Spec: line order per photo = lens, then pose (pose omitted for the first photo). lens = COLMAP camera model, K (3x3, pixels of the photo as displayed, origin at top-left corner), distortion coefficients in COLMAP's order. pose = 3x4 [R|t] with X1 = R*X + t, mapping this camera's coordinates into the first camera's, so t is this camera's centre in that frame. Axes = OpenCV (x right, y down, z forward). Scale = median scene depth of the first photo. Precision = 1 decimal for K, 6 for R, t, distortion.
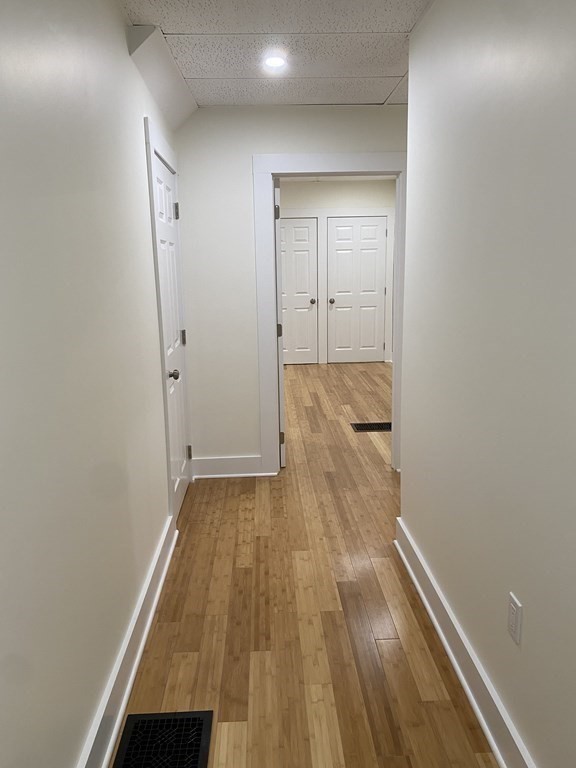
lens RADIAL K [[579.2, 0, 286.9], [0, 579.2, 387.3], [0, 0, 1]] dist [0.036610, -0.034886]
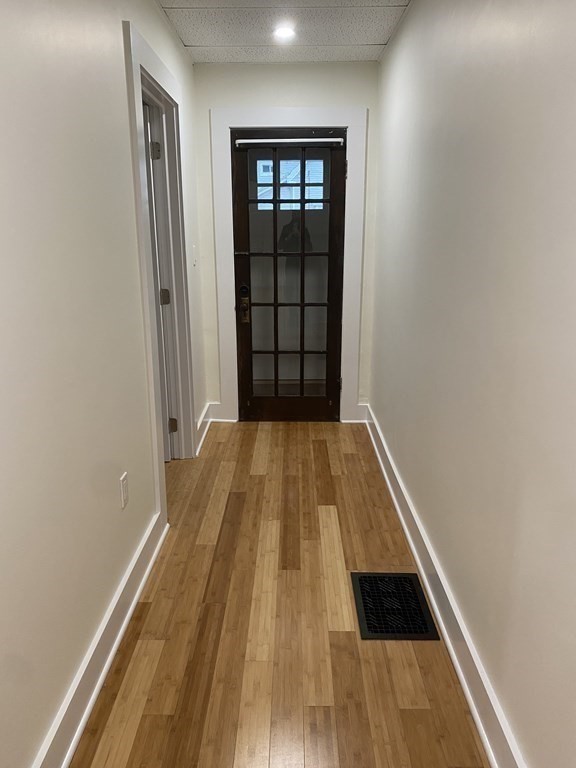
lens RADIAL K [[579.2, 0, 290.9], [0, 579.2, 384.5], [0, 0, 1]] dist [0.036610, -0.034886]
pose [[-0.998697, 0.010190, 0.050000, -0.052274], [0.032088, 0.887290, 0.460095, -0.342601], [-0.039677, 0.461100, -0.886461, 1.655940]]
